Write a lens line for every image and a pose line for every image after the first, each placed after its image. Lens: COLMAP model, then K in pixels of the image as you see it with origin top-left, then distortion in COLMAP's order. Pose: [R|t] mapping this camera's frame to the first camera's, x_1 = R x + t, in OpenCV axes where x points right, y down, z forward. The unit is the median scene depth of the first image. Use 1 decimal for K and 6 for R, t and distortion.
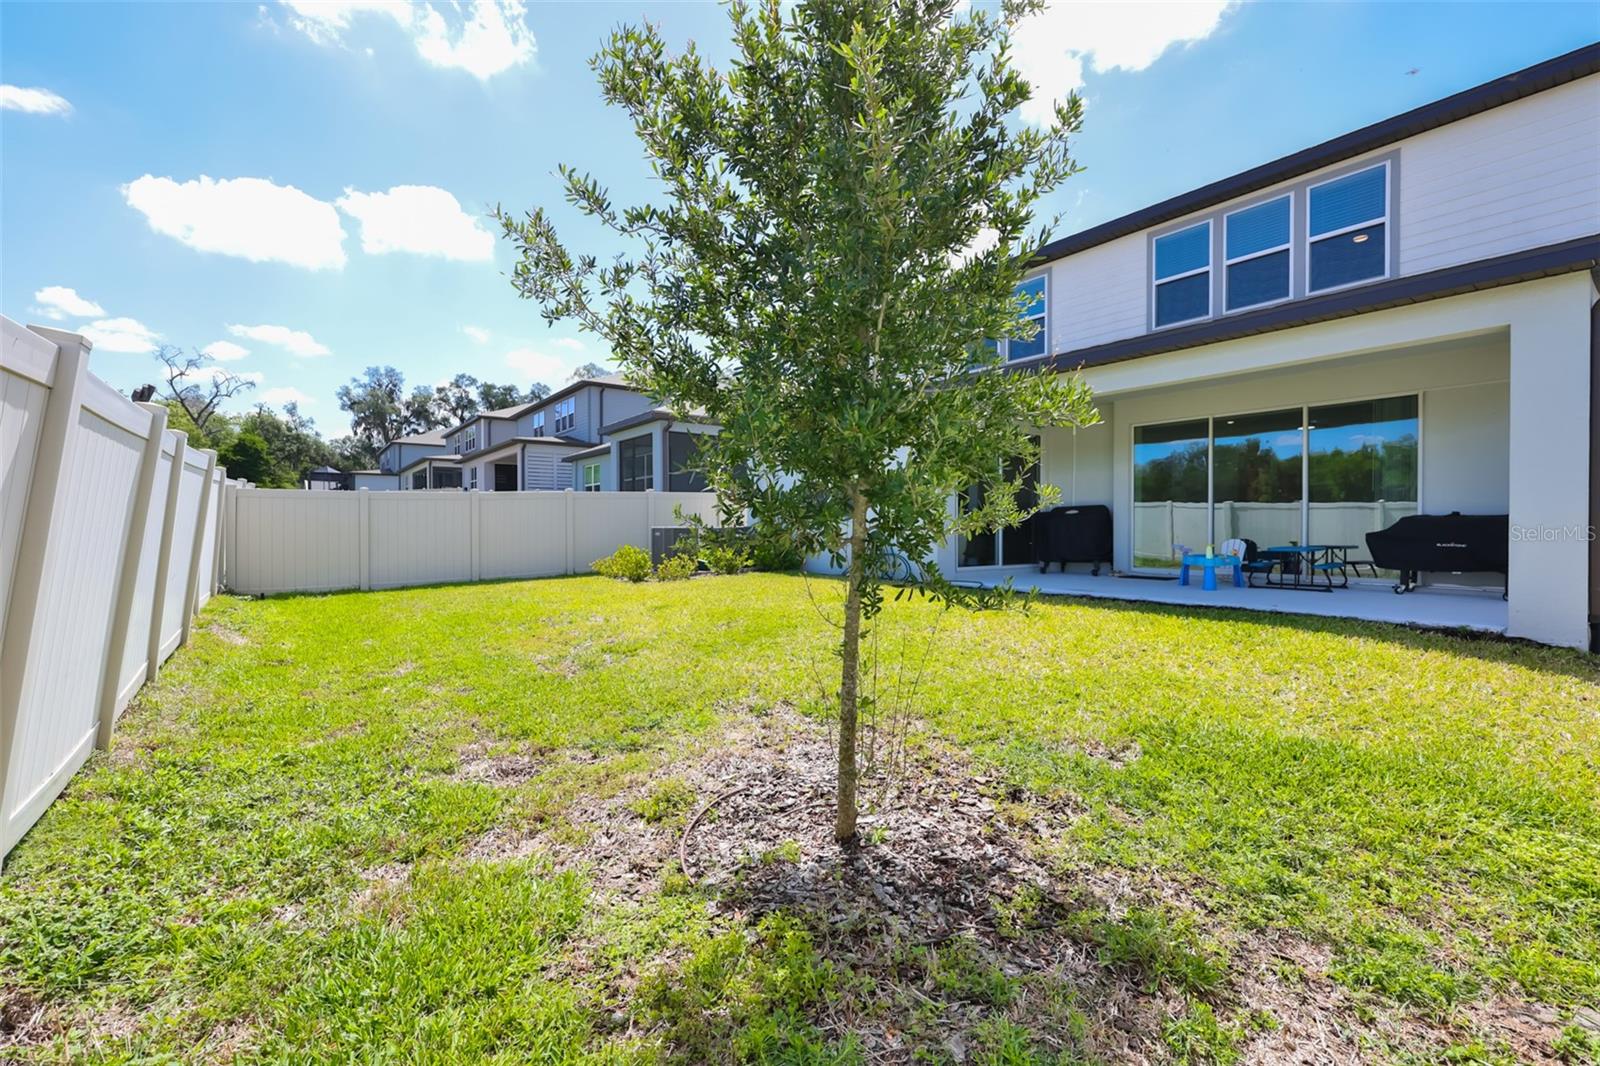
lens RADIAL K [[673.1, 0, 800.0], [0, 673.1, 533.0], [0, 0, 1]] dist [0.000069, -0.000062]
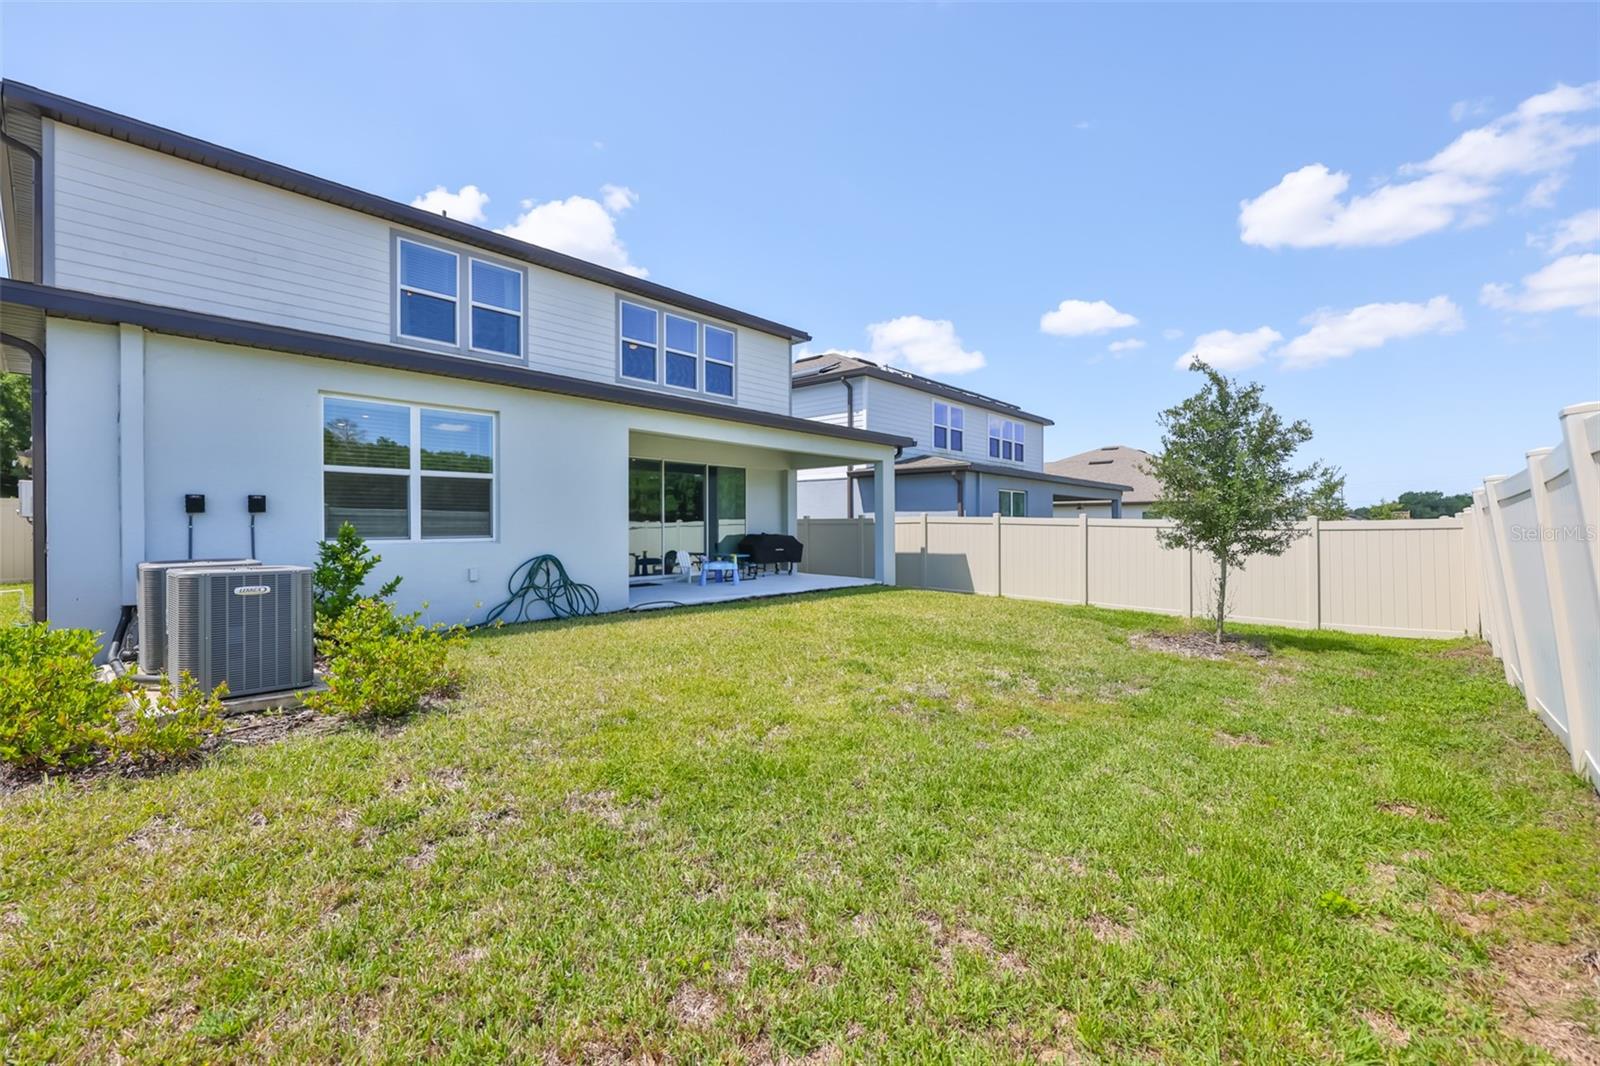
lens RADIAL K [[673.1, 0, 800.0], [0, 673.1, 533.0], [0, 0, 1]] dist [0.000069, -0.000062]
pose [[-0.144352, 0.006627, 0.989504, -0.733084], [0.026023, 0.999657, -0.002898, -0.021075], [-0.989184, 0.025332, -0.144475, 0.932281]]
